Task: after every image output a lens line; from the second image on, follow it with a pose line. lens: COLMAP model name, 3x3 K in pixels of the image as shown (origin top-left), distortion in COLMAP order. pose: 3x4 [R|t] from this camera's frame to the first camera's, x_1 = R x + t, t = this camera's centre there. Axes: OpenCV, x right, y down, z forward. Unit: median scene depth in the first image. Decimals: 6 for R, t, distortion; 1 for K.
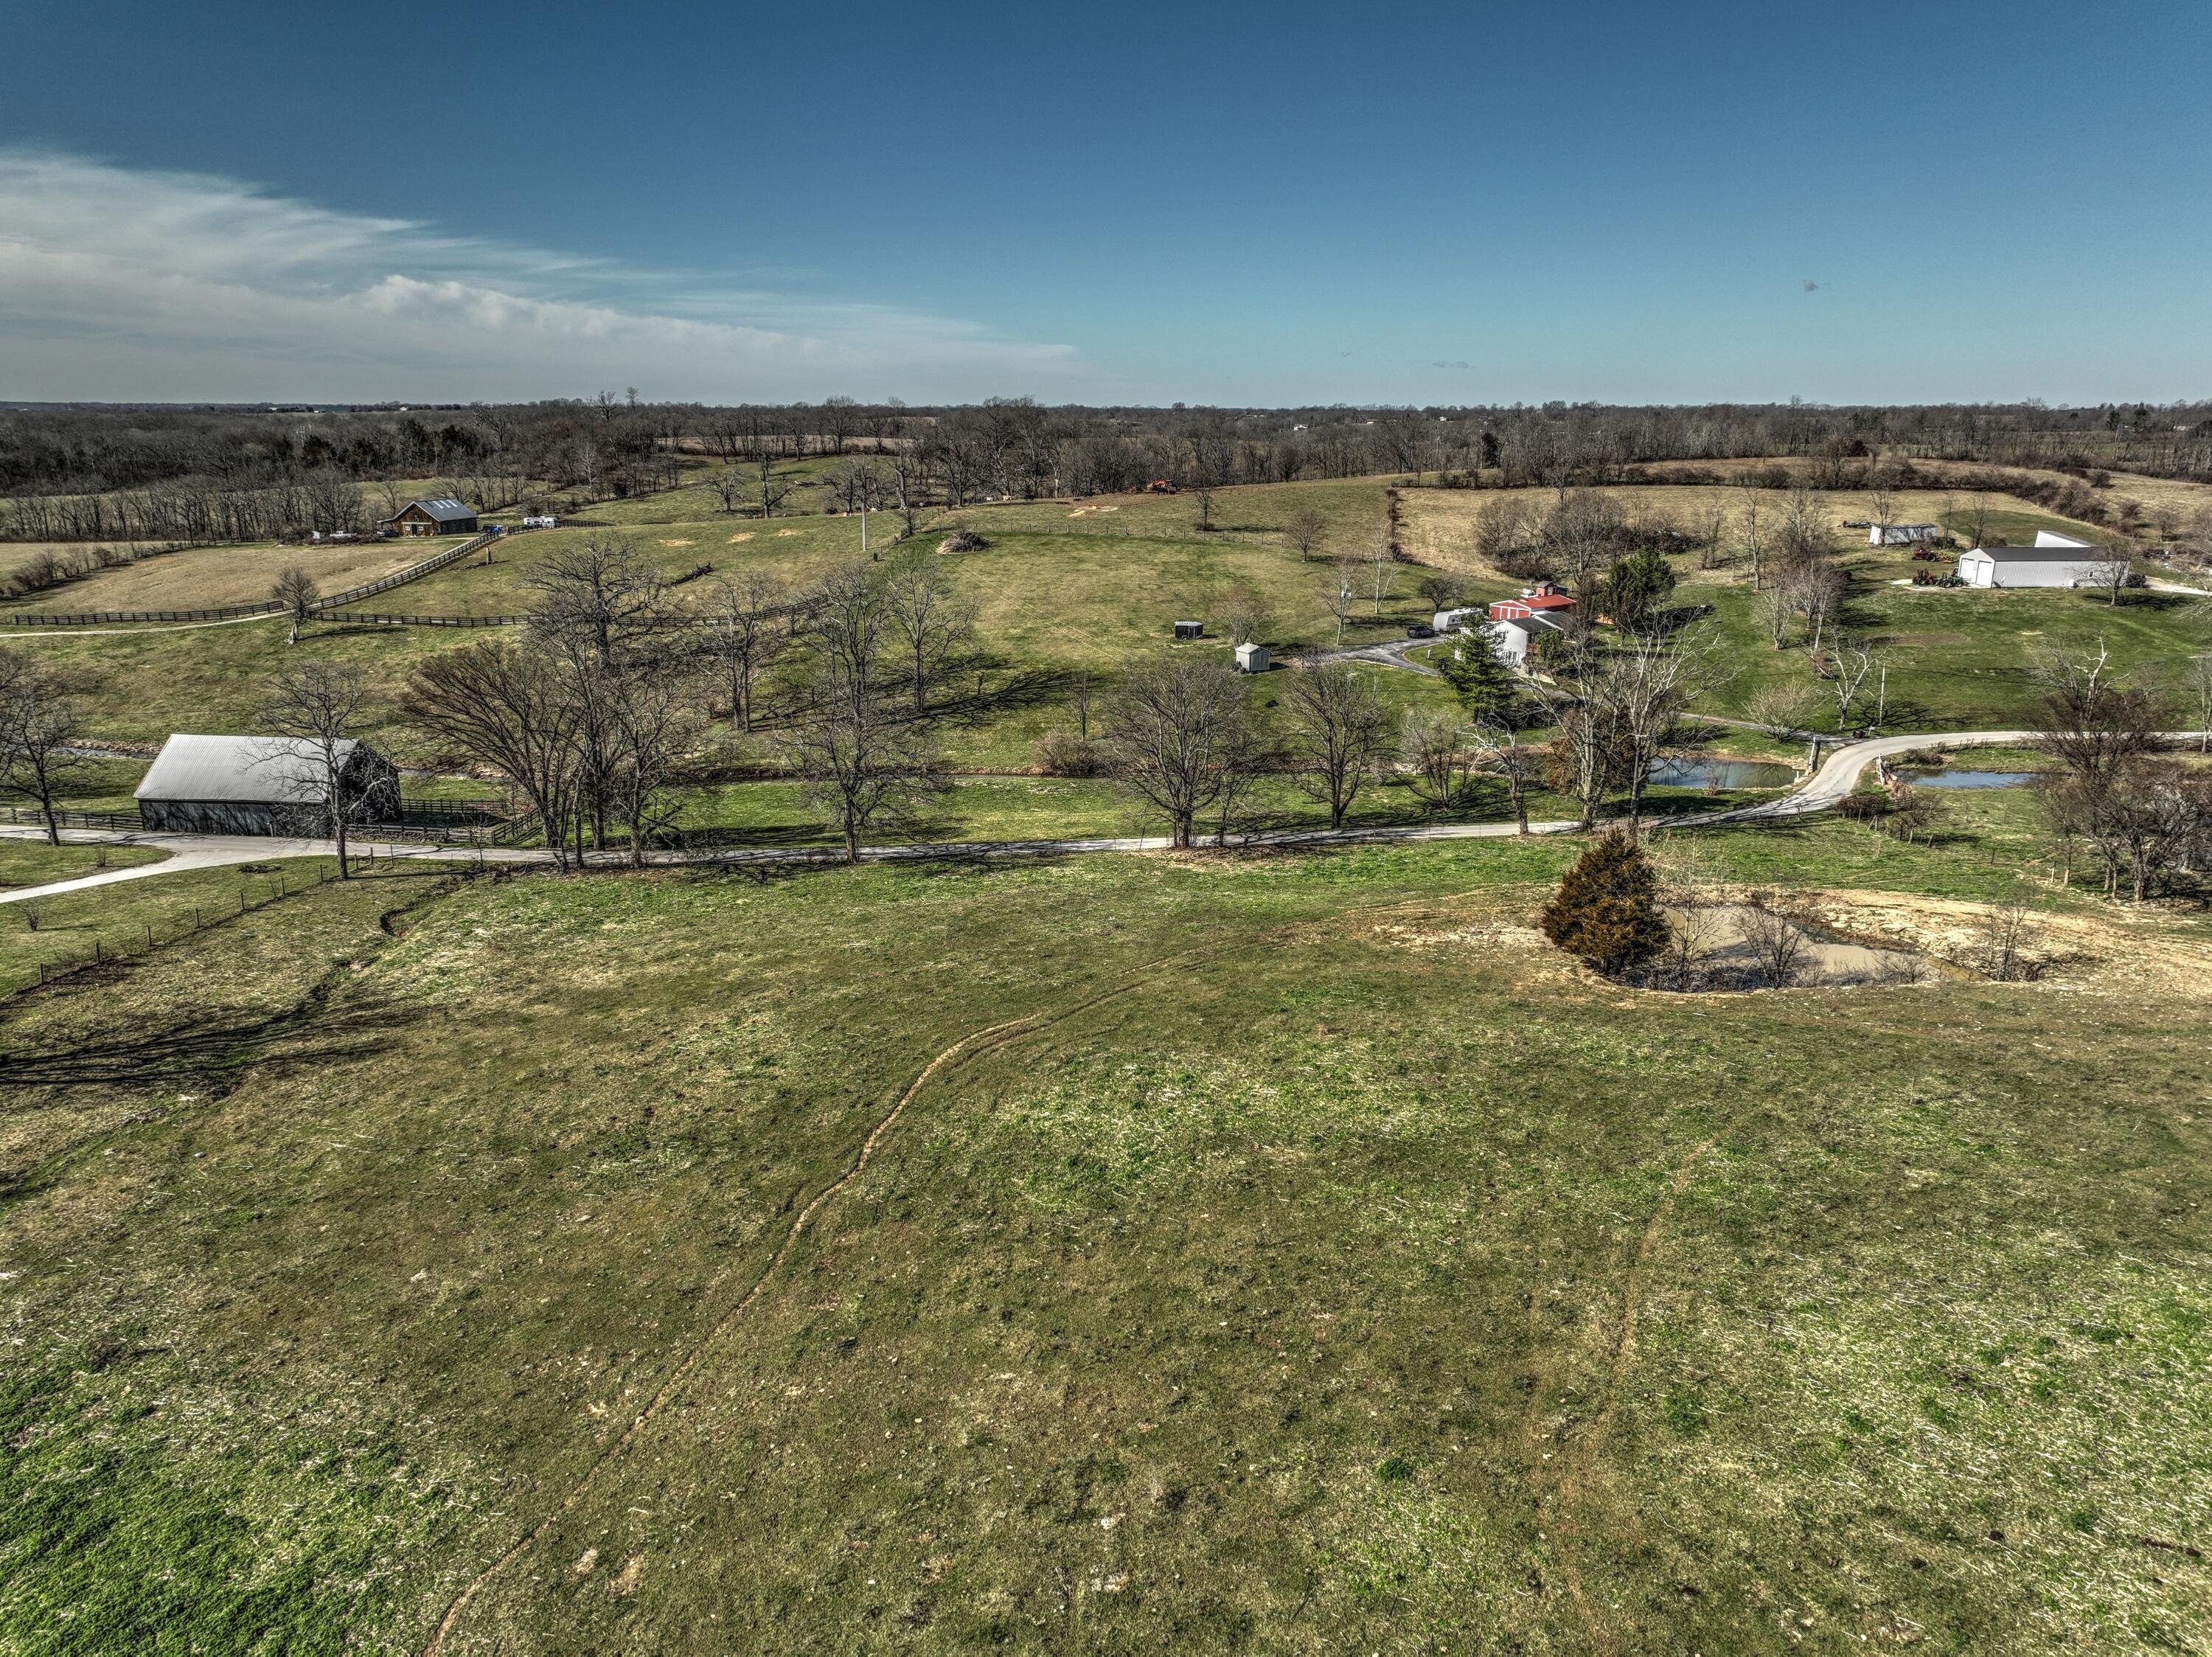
lens RADIAL K [[1555.8, 0, 1105.7], [0, 1555.8, 829.9], [0, 0, 1]] dist [-0.005093, 0.025703]
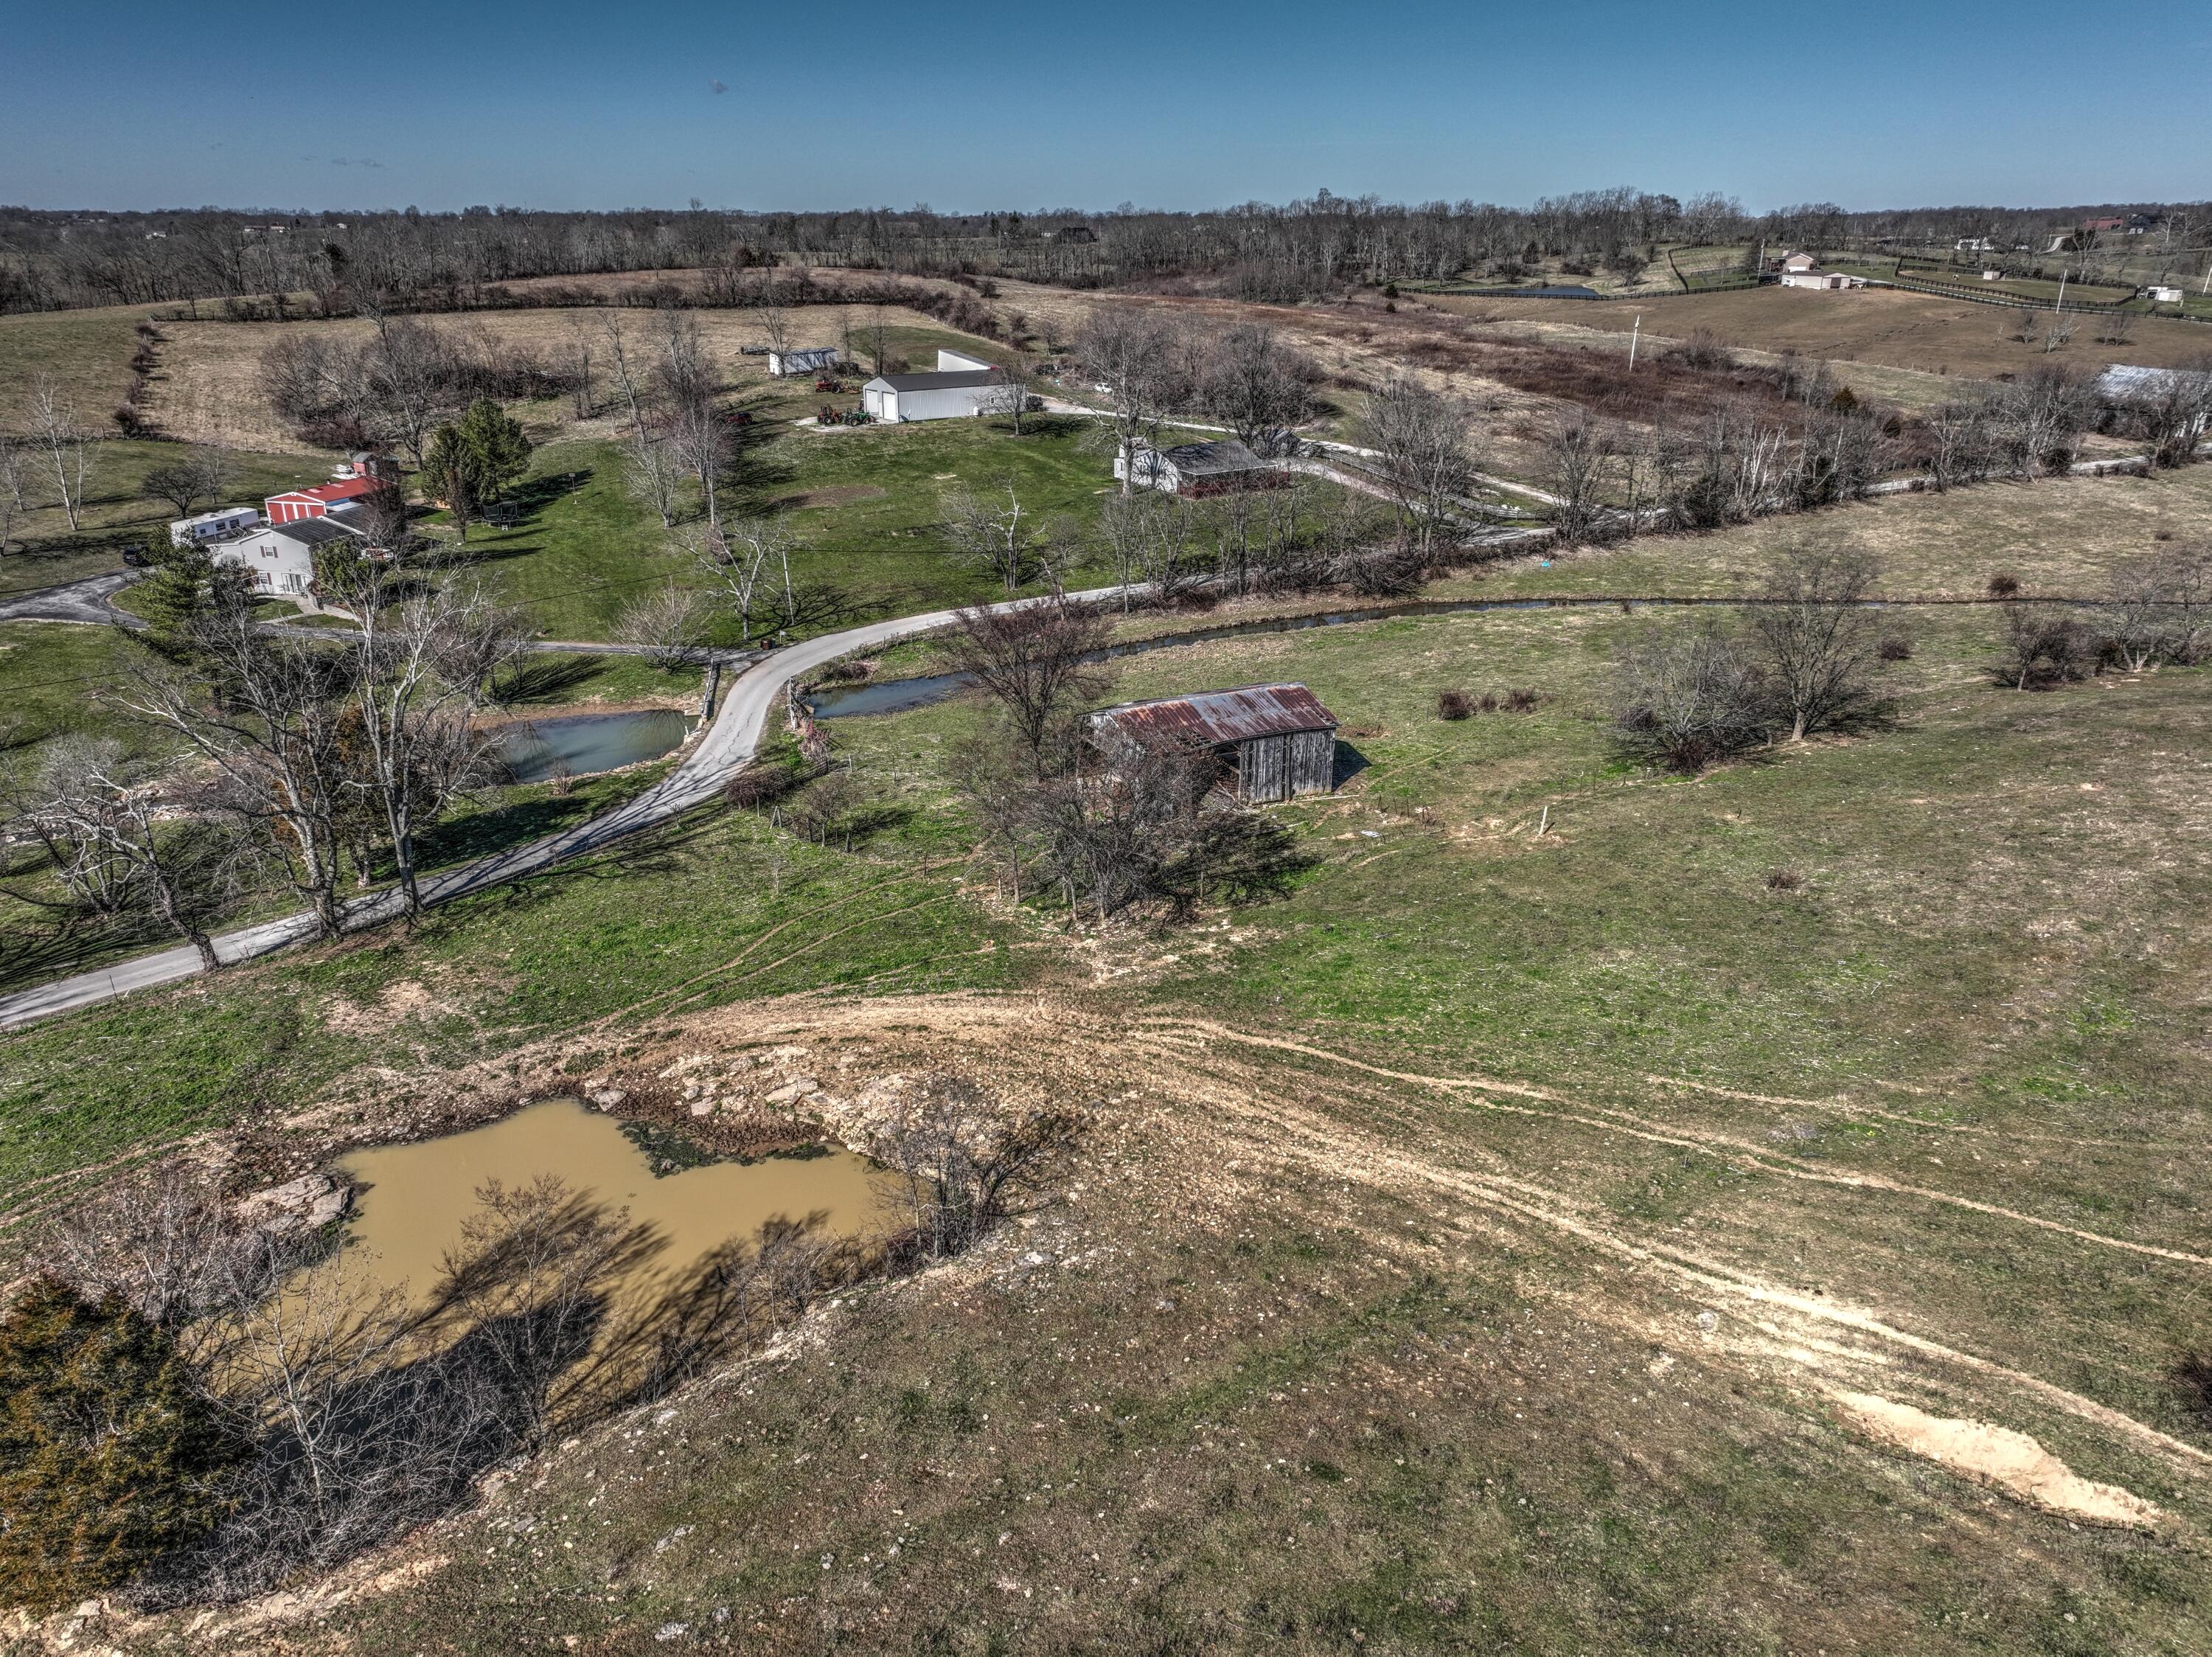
lens RADIAL K [[1555.8, 0, 1100.6], [0, 1555.8, 826.6], [0, 0, 1]] dist [-0.005093, 0.025703]
pose [[0.813930, -0.212352, 0.540763, 0.137644], [0.151743, 0.976200, 0.154946, -0.051232], [-0.560796, -0.044058, 0.826781, 0.200349]]
